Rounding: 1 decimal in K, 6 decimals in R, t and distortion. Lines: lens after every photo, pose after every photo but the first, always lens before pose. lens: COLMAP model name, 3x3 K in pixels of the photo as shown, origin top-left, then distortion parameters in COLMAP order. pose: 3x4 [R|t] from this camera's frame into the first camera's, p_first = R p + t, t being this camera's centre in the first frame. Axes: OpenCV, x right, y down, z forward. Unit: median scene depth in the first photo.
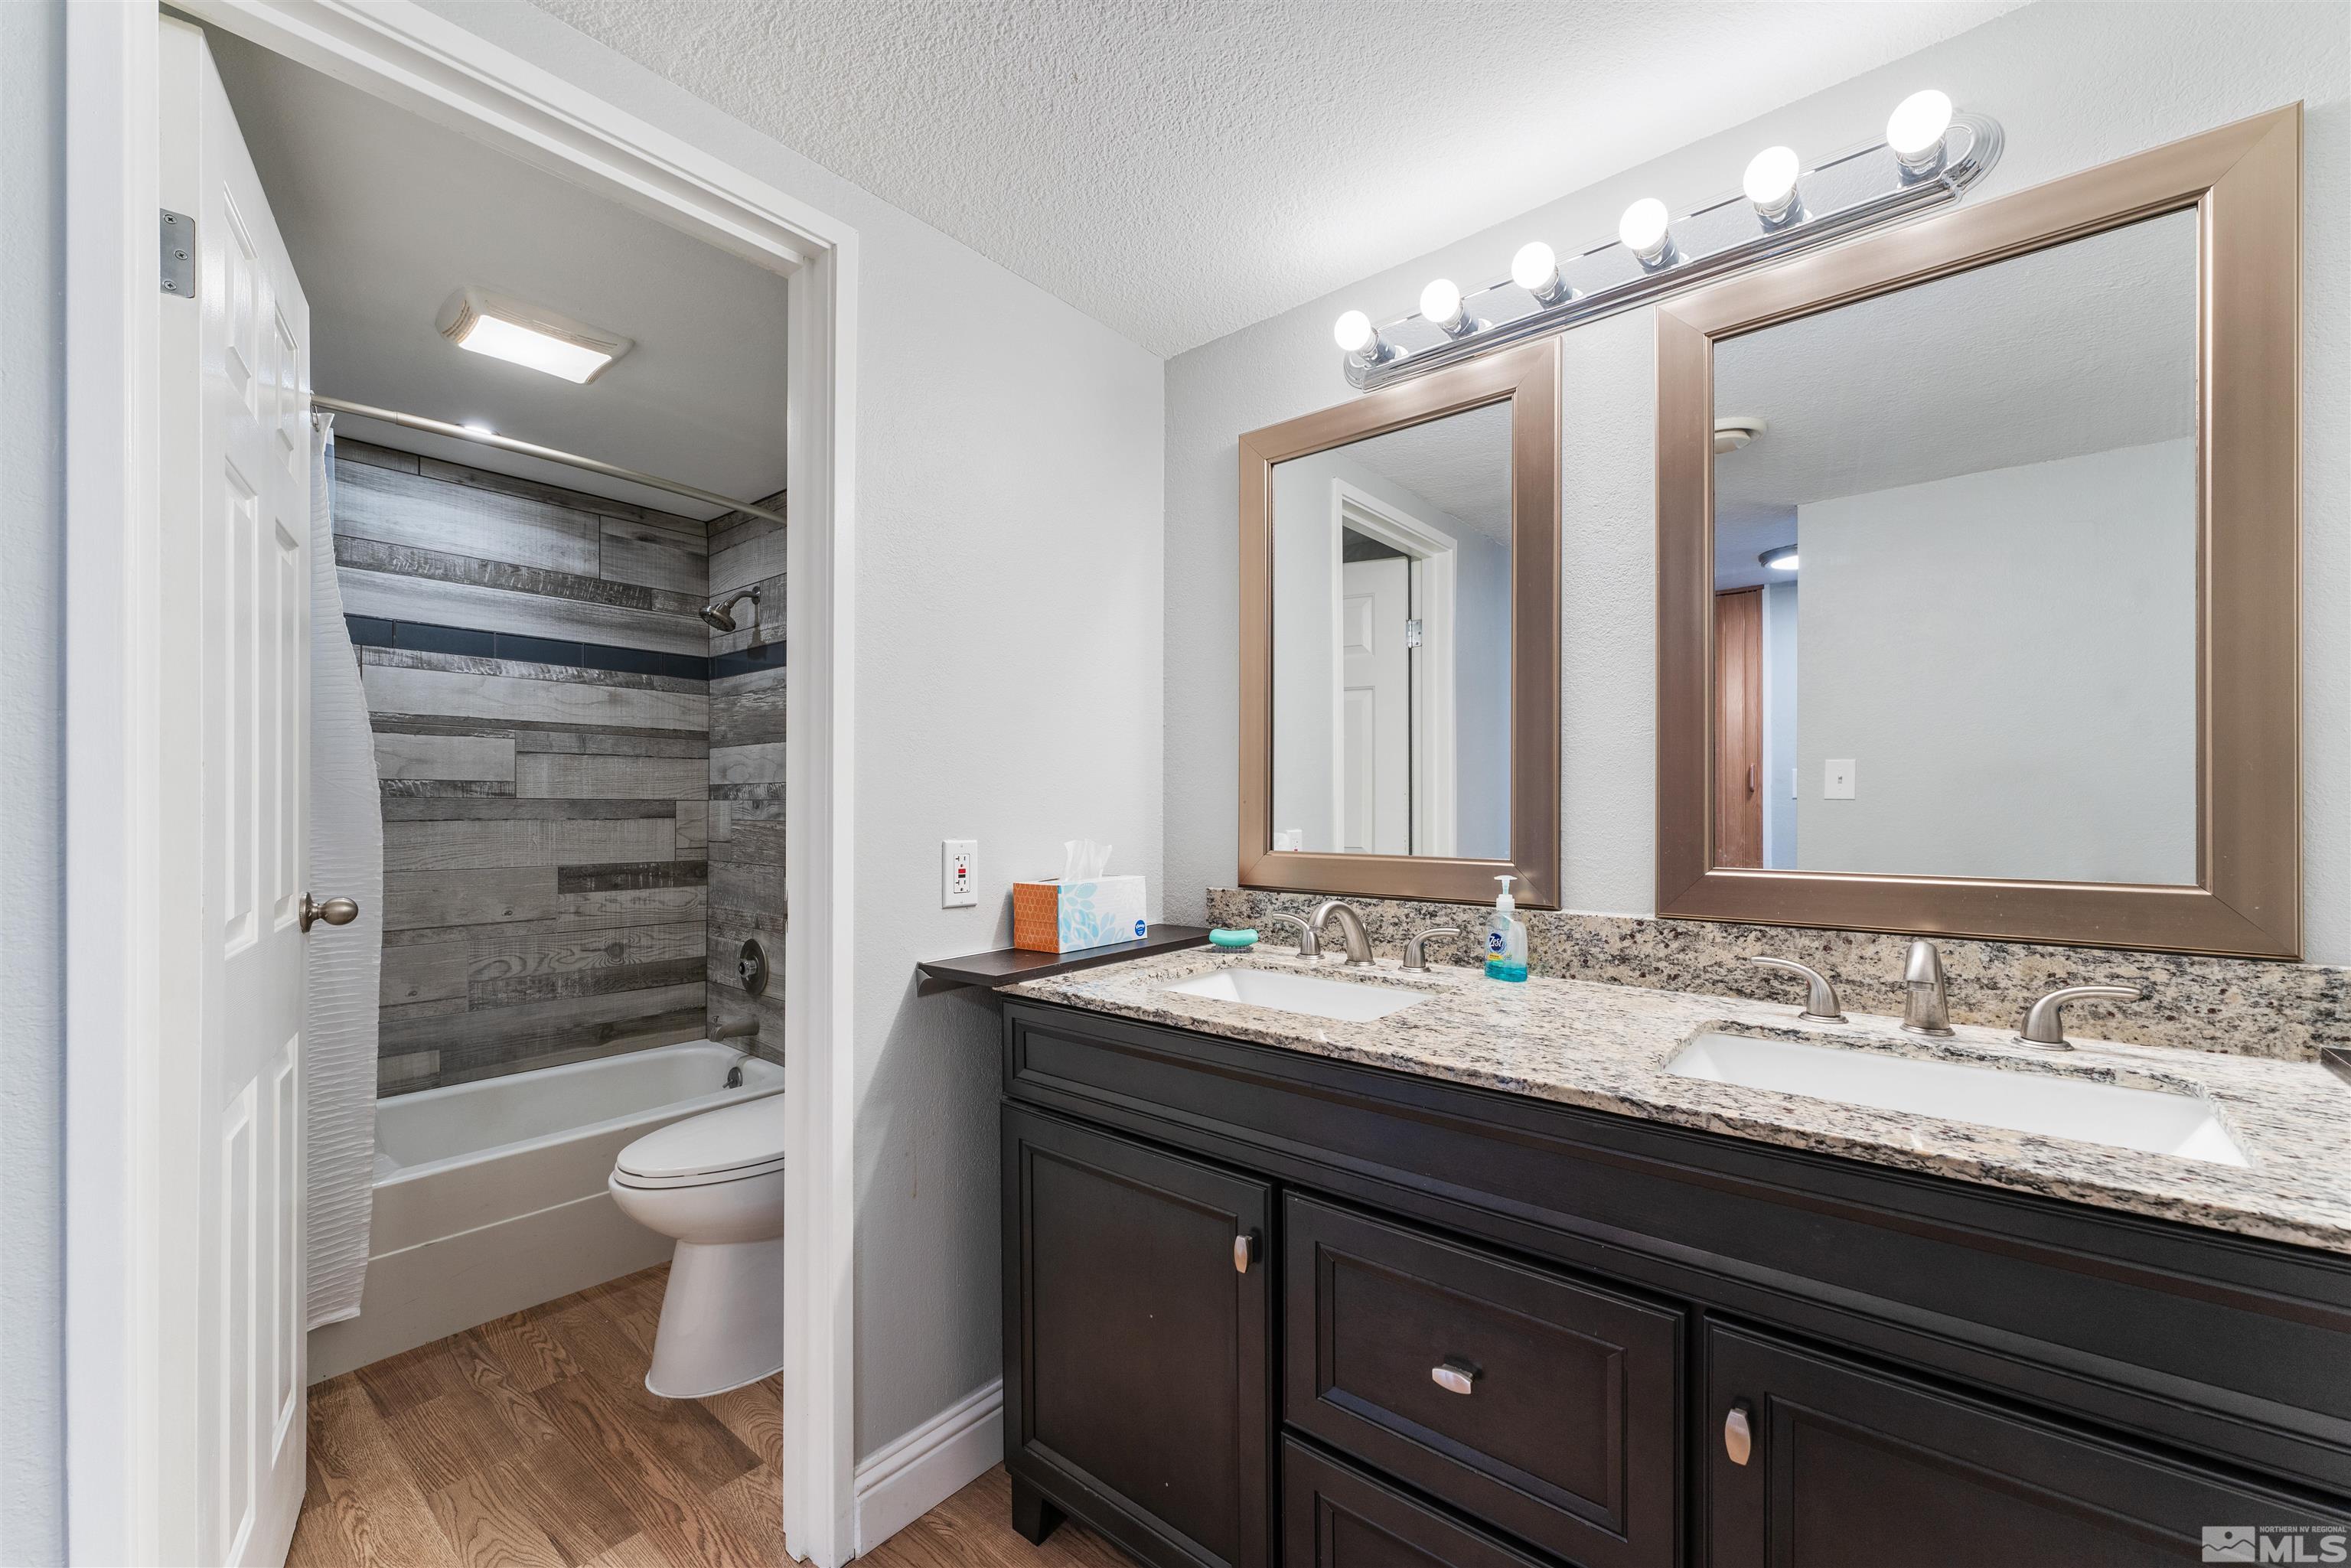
lens RADIAL K [[942.2, 0, 1168.2], [0, 942.2, 809.4], [0, 0, 1]] dist [0.000296, -0.000171]
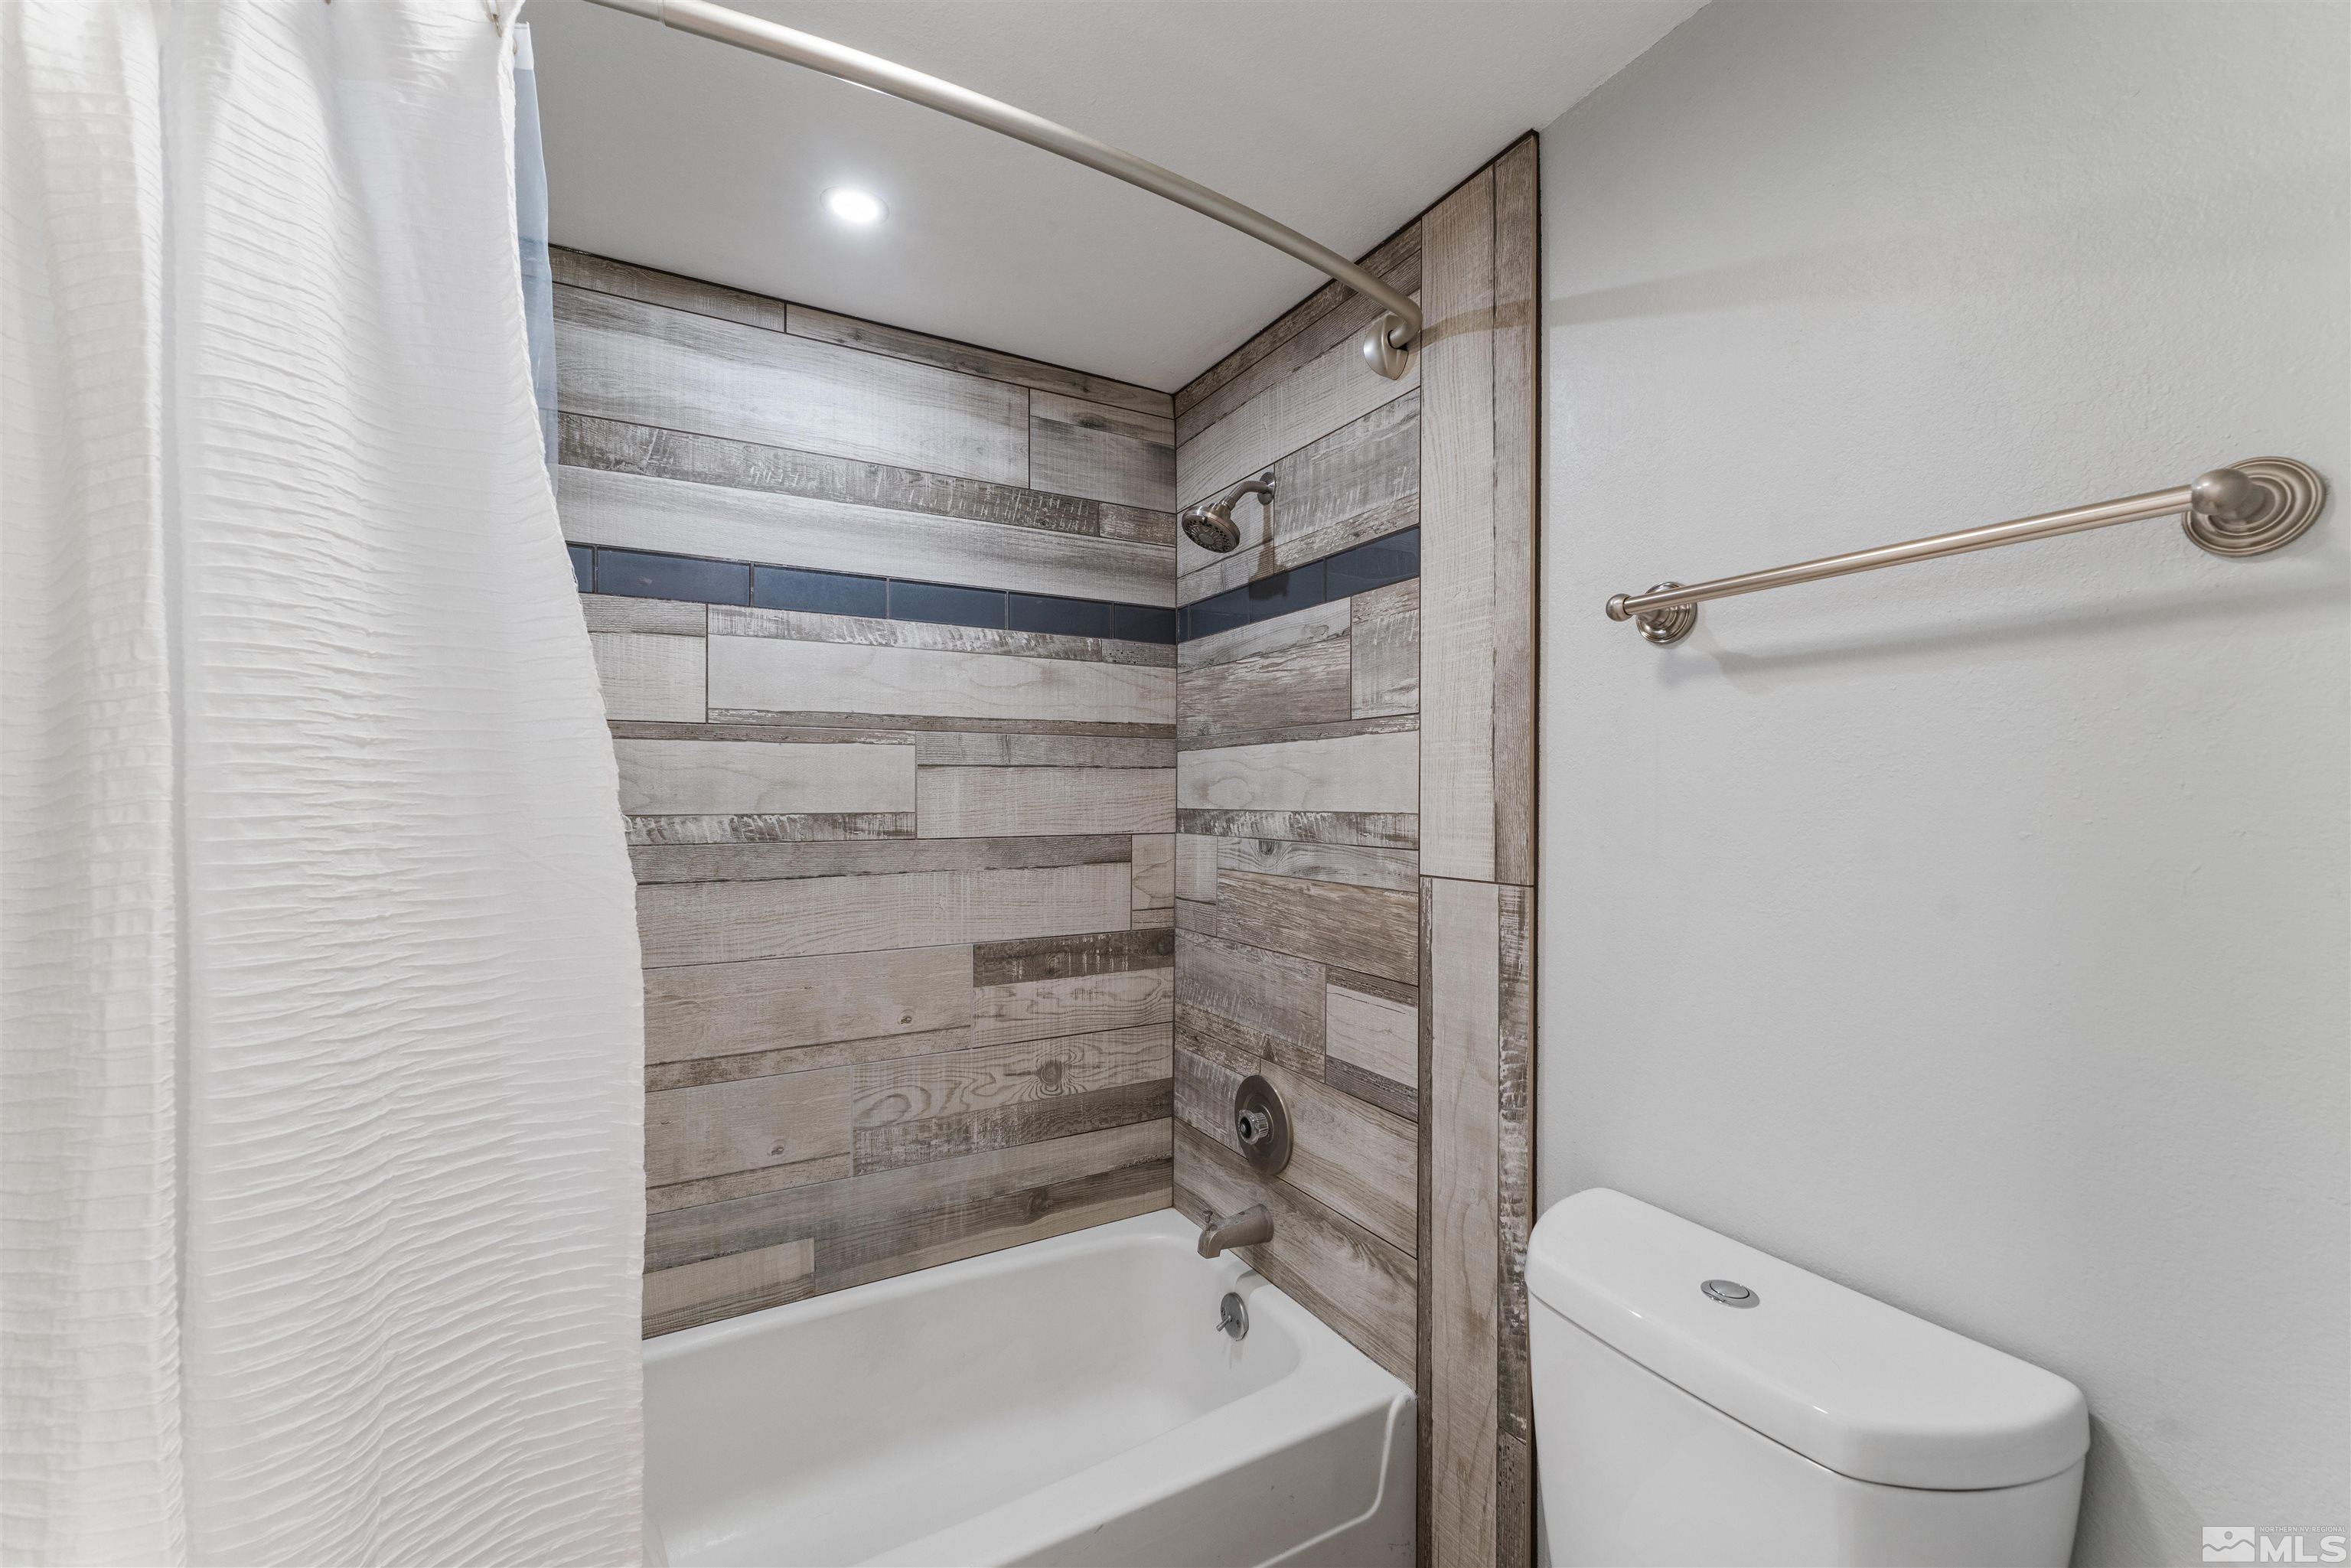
lens RADIAL K [[947.5, 0, 1175.5], [0, 947.5, 784.0], [0, 0, 1]] dist [0.001113, -0.000010]
pose [[0.939633, -0.009368, -0.342056, -0.308408], [0.004554, 0.999879, -0.014874, -0.038064], [0.342154, 0.012418, 0.939562, 0.457727]]
